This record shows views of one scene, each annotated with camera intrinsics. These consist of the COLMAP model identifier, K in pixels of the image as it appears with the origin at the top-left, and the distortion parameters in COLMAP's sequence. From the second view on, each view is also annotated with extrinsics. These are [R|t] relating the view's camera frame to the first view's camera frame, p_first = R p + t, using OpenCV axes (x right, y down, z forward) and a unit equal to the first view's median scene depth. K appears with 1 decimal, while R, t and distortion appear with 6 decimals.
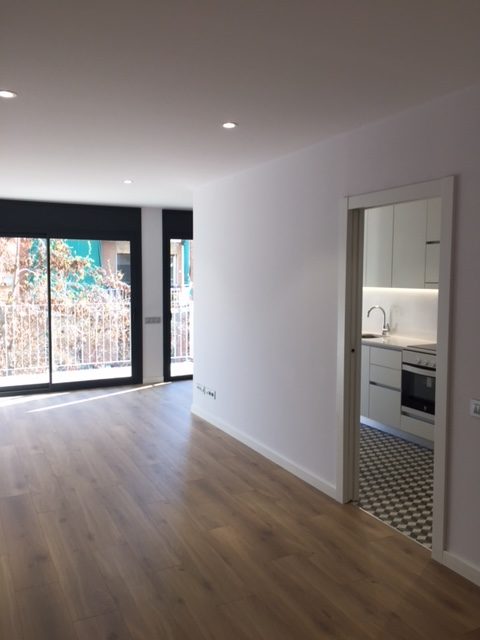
lens RADIAL K [[548.3, 0, 240.0], [0, 548.3, 320.0], [0, 0, 1]] dist [0.003405, 0.001381]
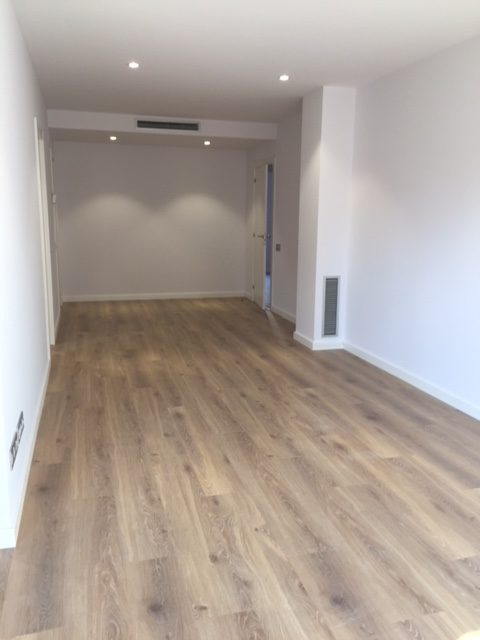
lens RADIAL K [[548.3, 0, 240.0], [0, 548.3, 320.0], [0, 0, 1]] dist [0.003405, 0.001381]
pose [[-0.981519, -0.056054, 0.182969, -0.440316], [-0.004136, 0.962129, 0.272564, -0.111097], [-0.191317, 0.266770, -0.944580, 1.927348]]
